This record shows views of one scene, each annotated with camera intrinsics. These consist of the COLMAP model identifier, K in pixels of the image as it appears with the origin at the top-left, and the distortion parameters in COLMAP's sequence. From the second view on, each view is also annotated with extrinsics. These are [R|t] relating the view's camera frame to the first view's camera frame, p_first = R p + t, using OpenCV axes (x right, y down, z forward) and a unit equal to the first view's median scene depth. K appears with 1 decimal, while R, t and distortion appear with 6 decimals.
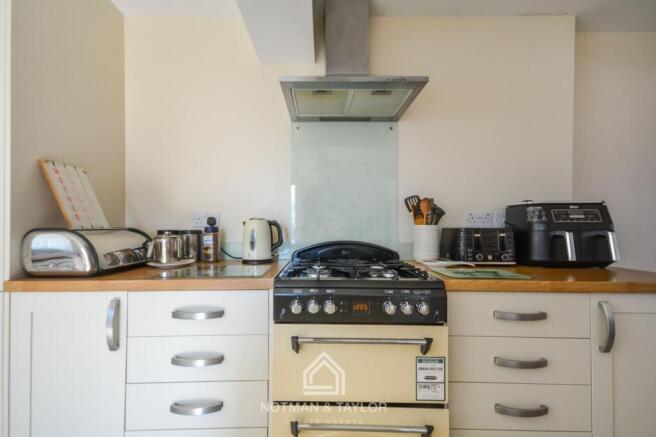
lens RADIAL K [[300.5, 0, 328.8], [0, 300.5, 221.3], [0, 0, 1]] dist [0.026318, -0.000093]
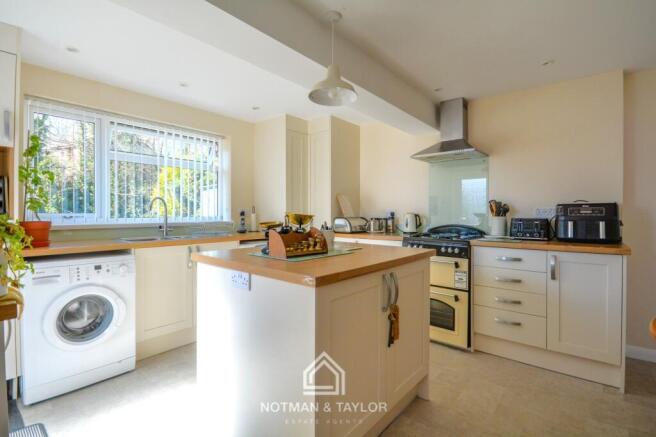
lens RADIAL K [[300.5, 0, 328.8], [0, 300.5, 221.3], [0, 0, 1]] dist [0.026318, -0.000093]
pose [[0.754916, 0.015231, -0.655645, 0.832898], [0.014710, 0.999086, 0.040146, -0.050910], [0.655657, -0.039951, 0.754001, -1.133733]]
